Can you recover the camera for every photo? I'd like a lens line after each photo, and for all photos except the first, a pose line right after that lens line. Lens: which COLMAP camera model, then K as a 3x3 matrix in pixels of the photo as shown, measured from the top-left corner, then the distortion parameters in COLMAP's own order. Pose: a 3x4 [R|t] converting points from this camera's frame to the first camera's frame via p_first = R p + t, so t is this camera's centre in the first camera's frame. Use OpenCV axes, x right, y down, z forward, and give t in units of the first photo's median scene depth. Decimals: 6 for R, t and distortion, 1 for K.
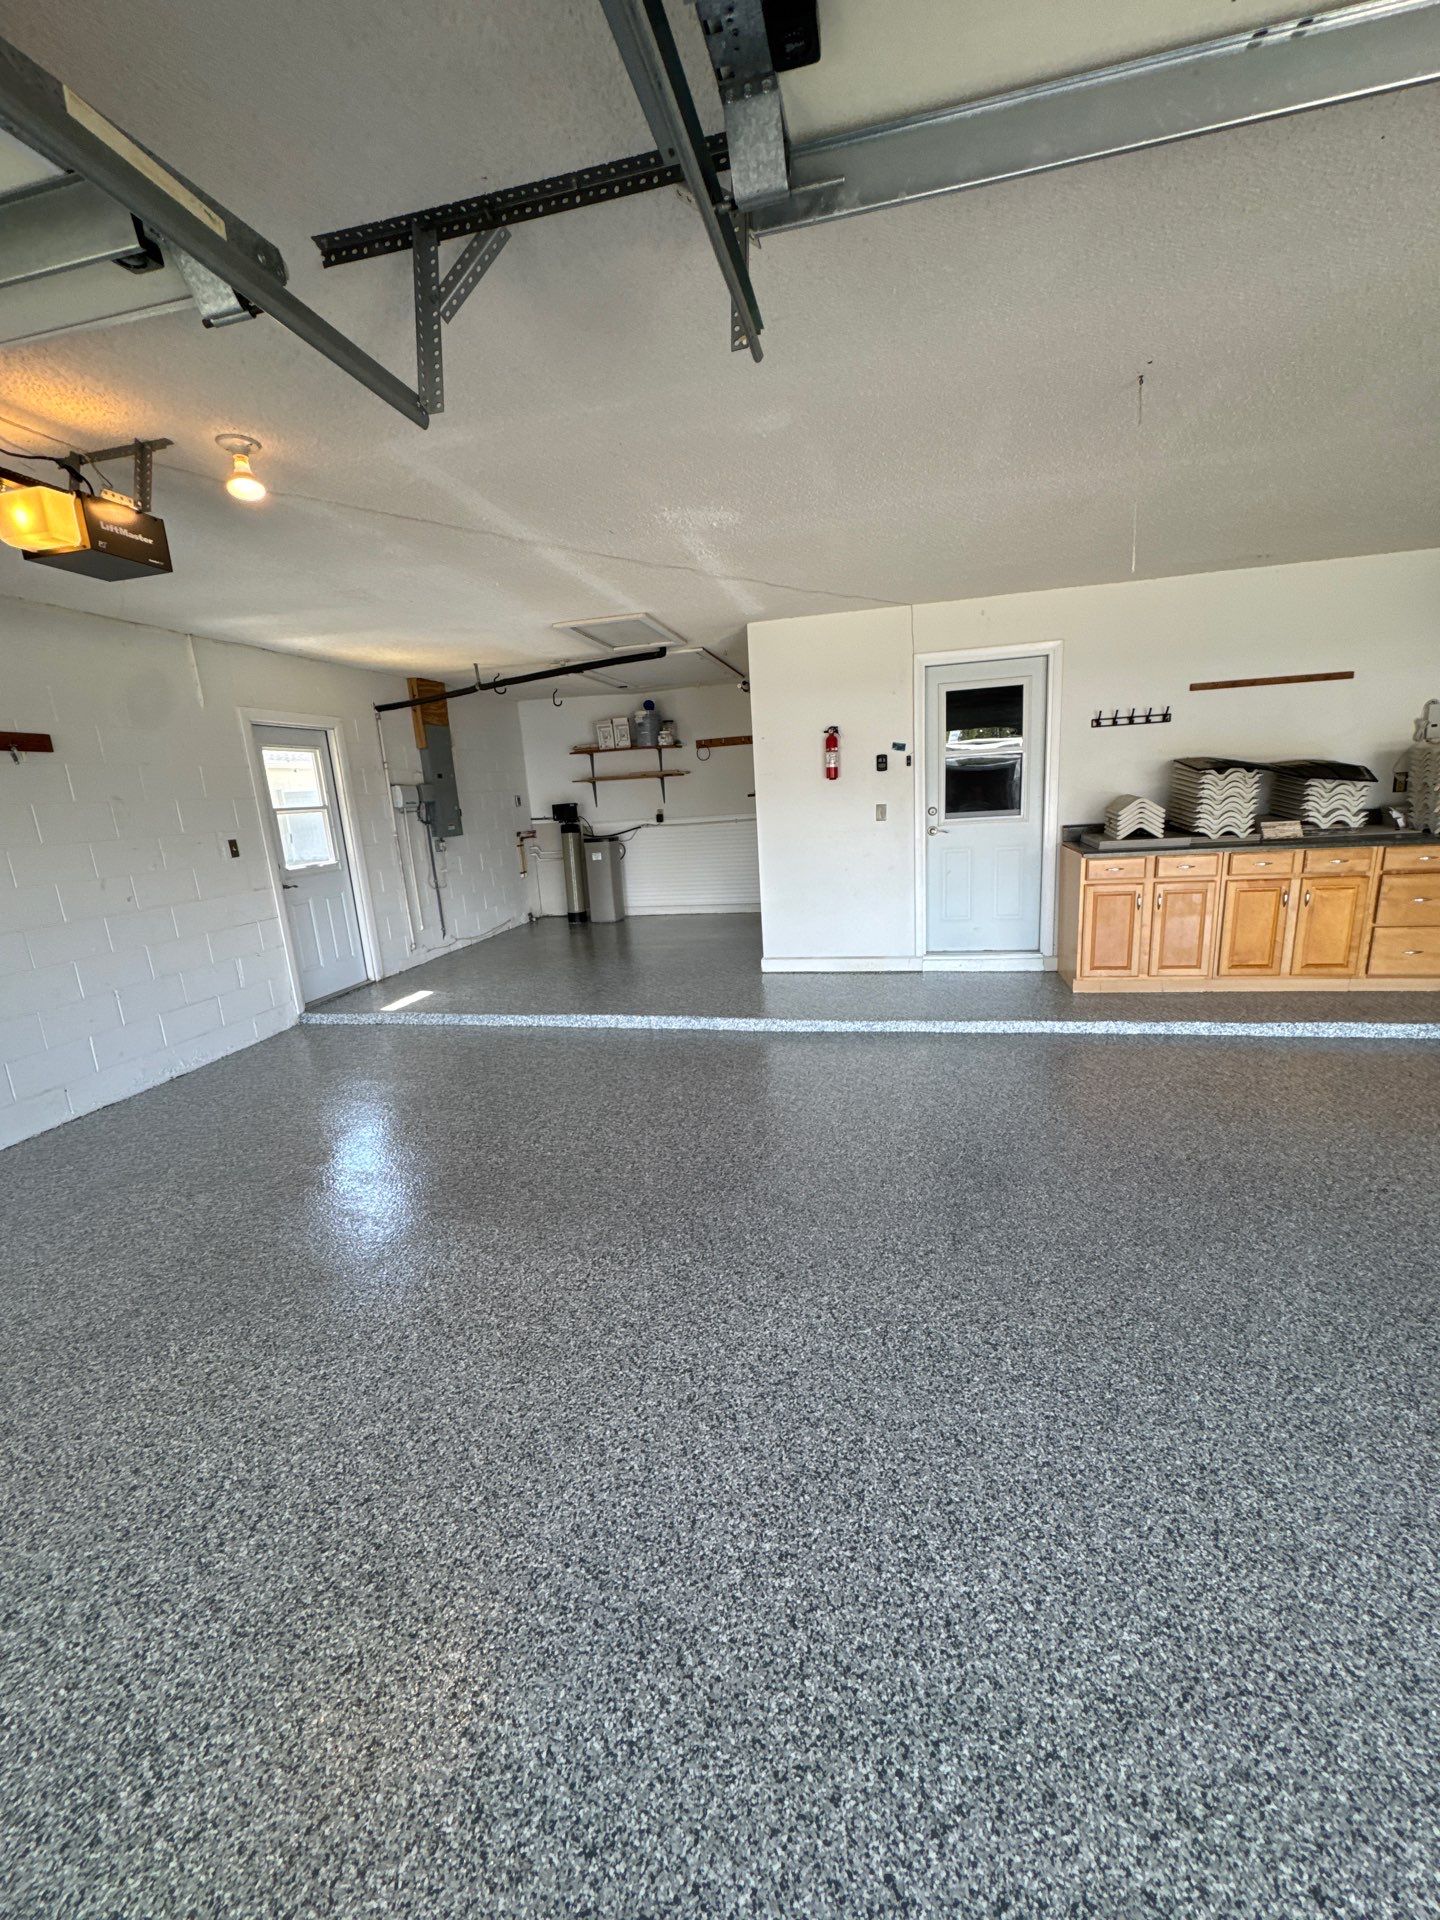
lens RADIAL K [[764.4, 0, 721.4], [0, 764.4, 961.4], [0, 0, 1]] dist [-0.000905, 0.000642]
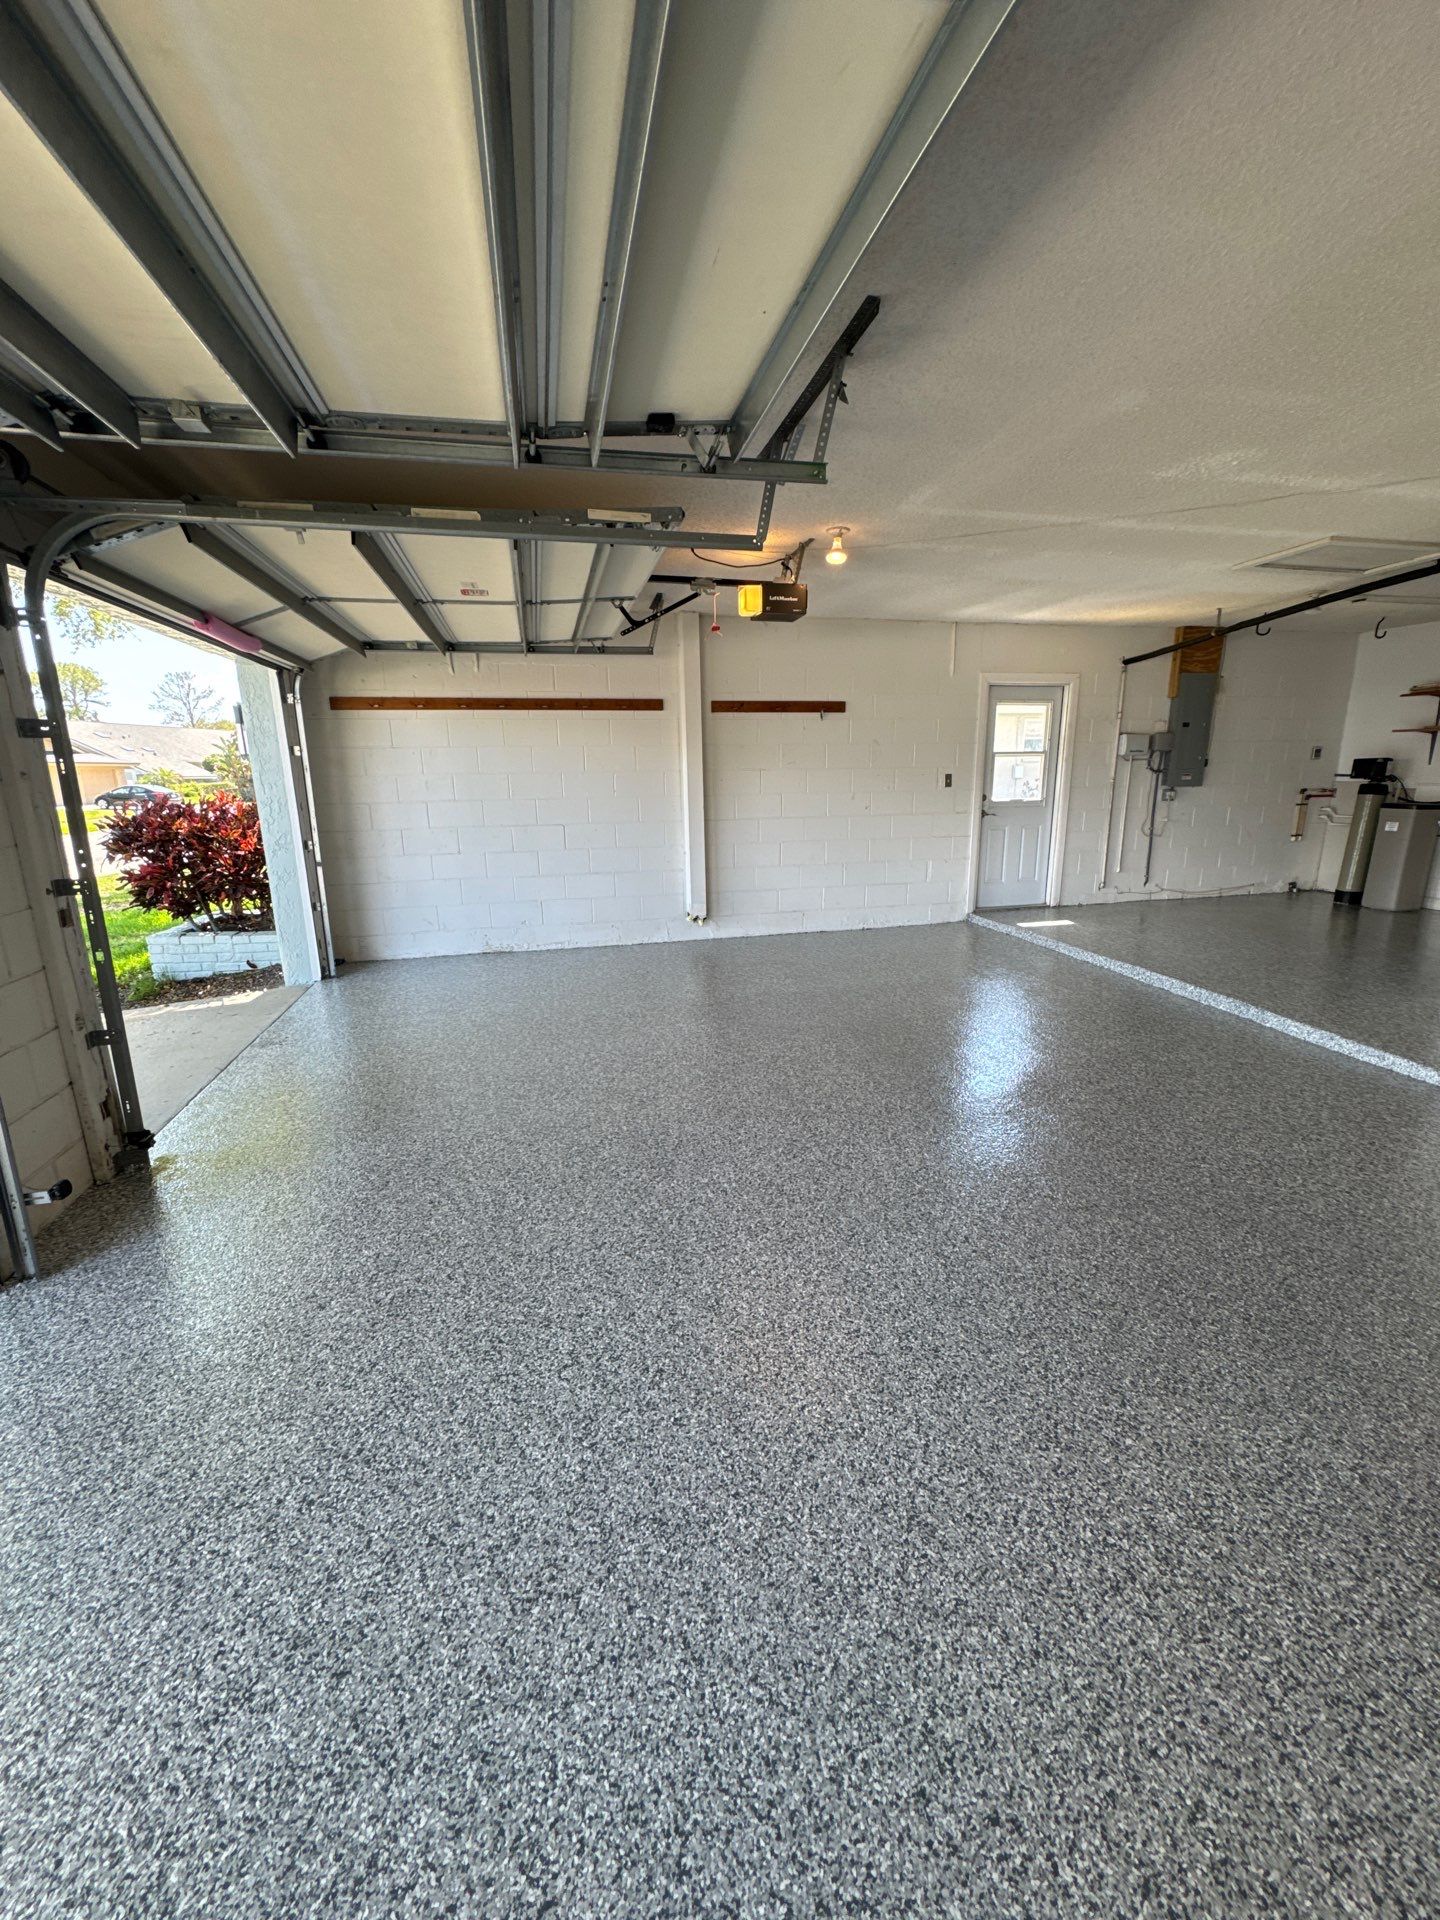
lens RADIAL K [[764.4, 0, 720.9], [0, 764.4, 959.9], [0, 0, 1]] dist [-0.000905, 0.000642]
pose [[0.430178, 0.268755, -0.861811, 0.474486], [-0.208011, 0.958477, 0.195070, -0.023999], [0.878452, 0.095352, 0.468220, 0.038994]]
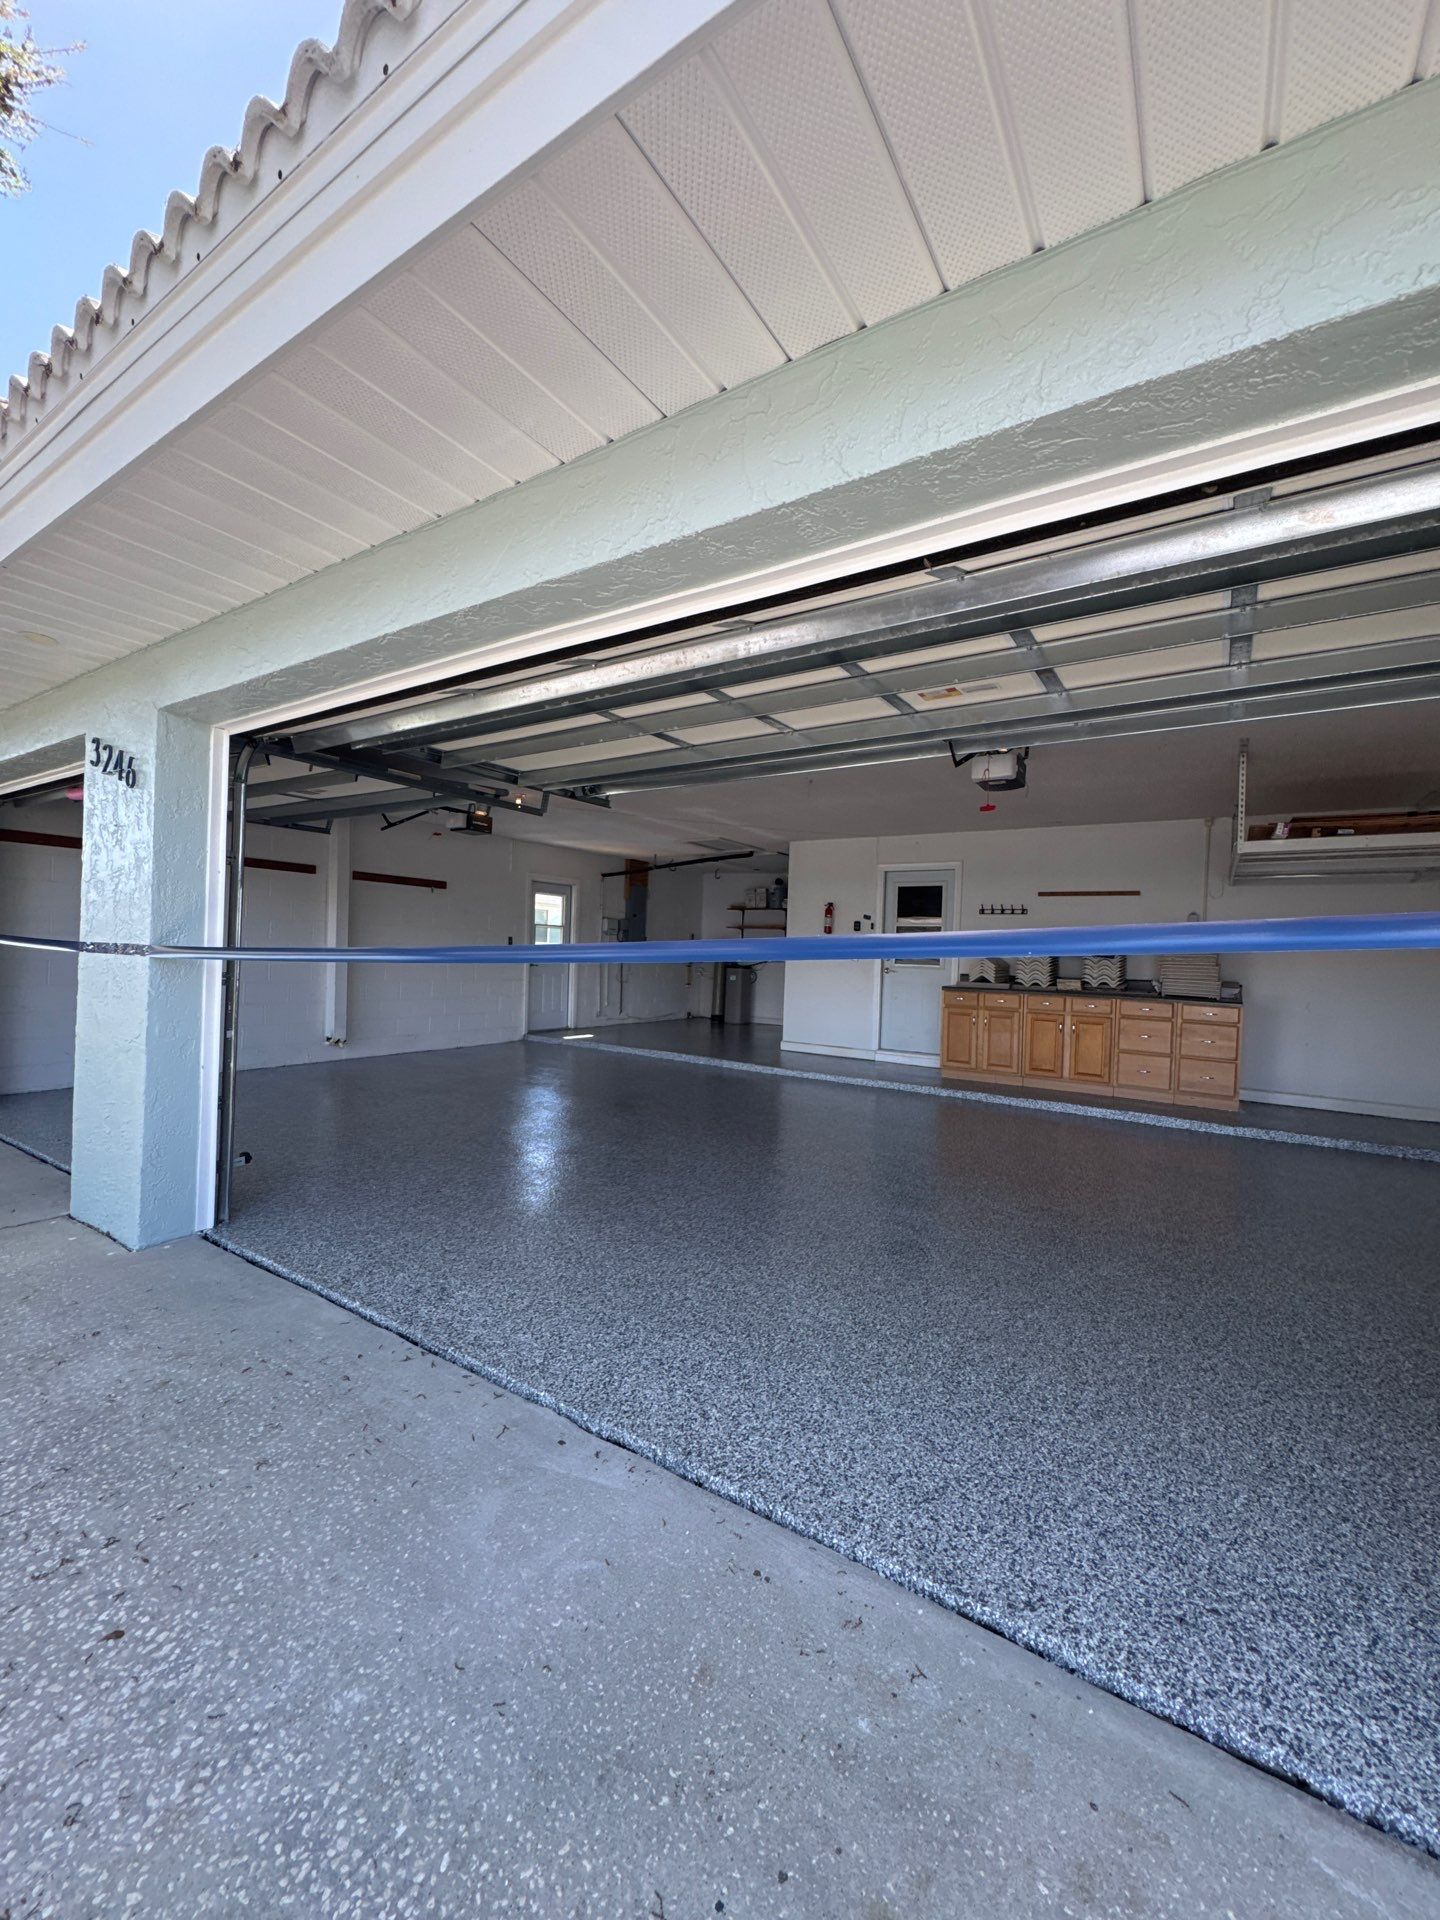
lens RADIAL K [[764.4, 0, 722.4], [0, 764.4, 960.4], [0, 0, 1]] dist [-0.000905, 0.000642]
pose [[0.932619, 0.095094, -0.348108, 0.586191], [-0.164279, 0.970779, -0.174932, 0.162109], [0.321301, 0.220332, 0.920988, -0.652255]]
